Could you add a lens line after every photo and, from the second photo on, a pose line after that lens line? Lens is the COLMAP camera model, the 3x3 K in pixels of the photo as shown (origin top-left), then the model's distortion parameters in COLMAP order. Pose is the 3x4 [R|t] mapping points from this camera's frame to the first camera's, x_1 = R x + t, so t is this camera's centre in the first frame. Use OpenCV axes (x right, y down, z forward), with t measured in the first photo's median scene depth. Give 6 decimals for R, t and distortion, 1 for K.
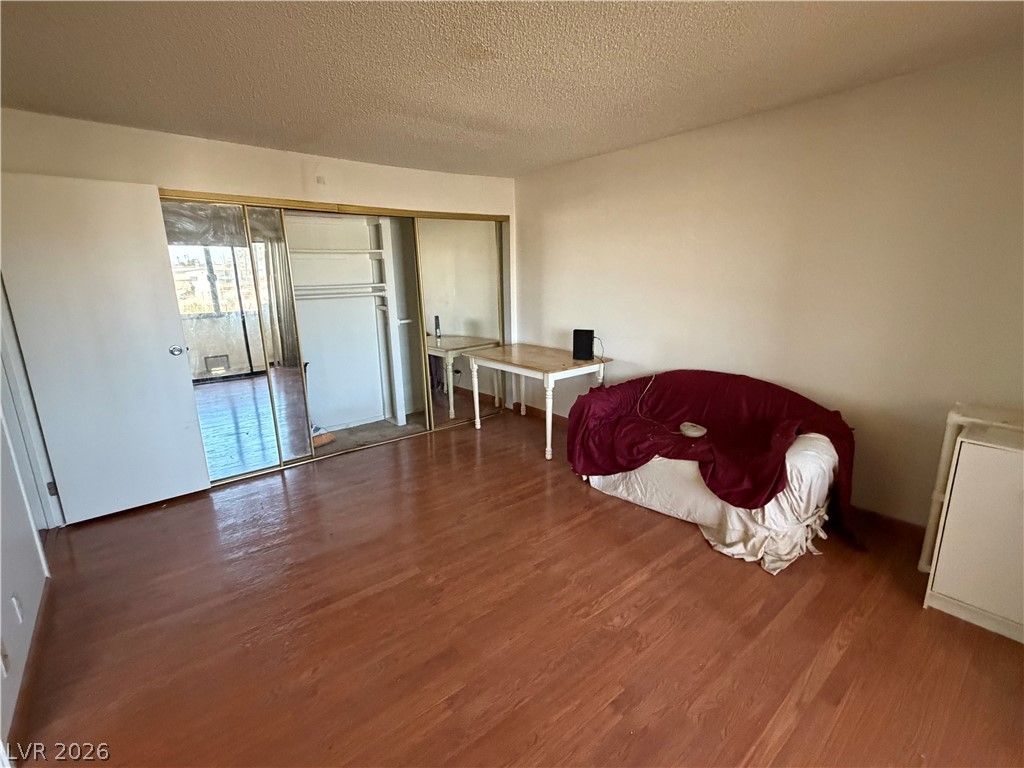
lens RADIAL K [[465.1, 0, 512.0], [0, 465.1, 384.0], [0, 0, 1]] dist [-0.001123, -0.000778]
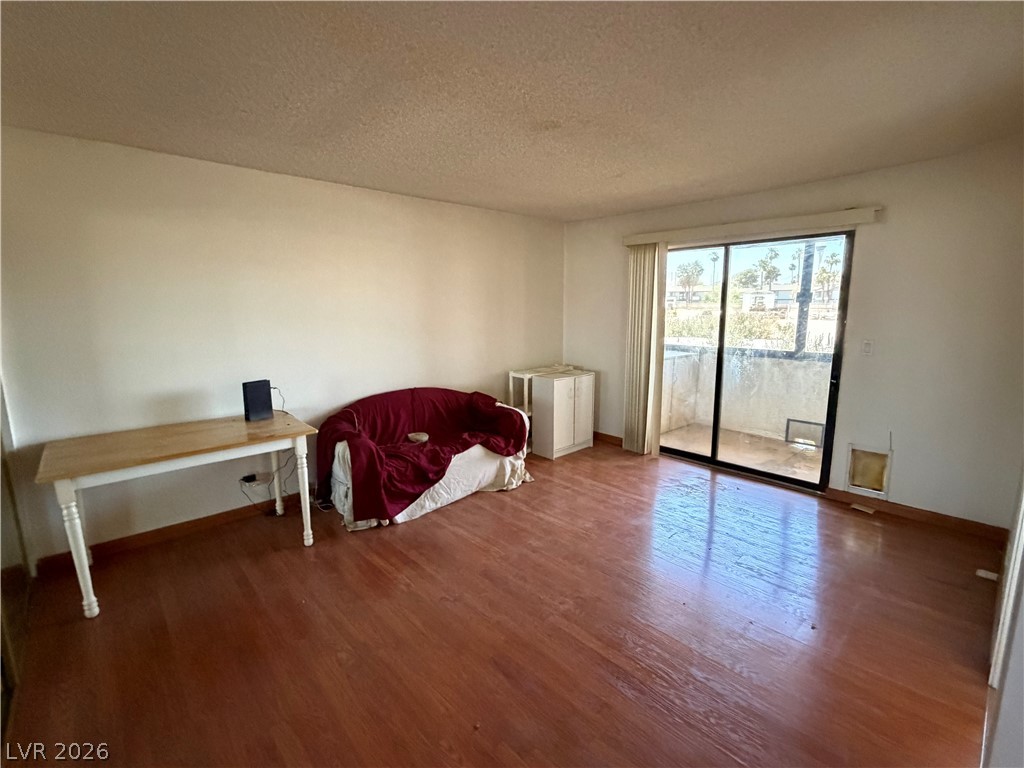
lens RADIAL K [[465.1, 0, 512.0], [0, 465.1, 384.0], [0, 0, 1]] dist [-0.001123, -0.000778]
pose [[-0.051311, -0.139541, 0.988886, -0.851730], [0.242911, 0.958709, 0.147887, -0.164093], [-0.968691, 0.247800, -0.015296, 0.791954]]
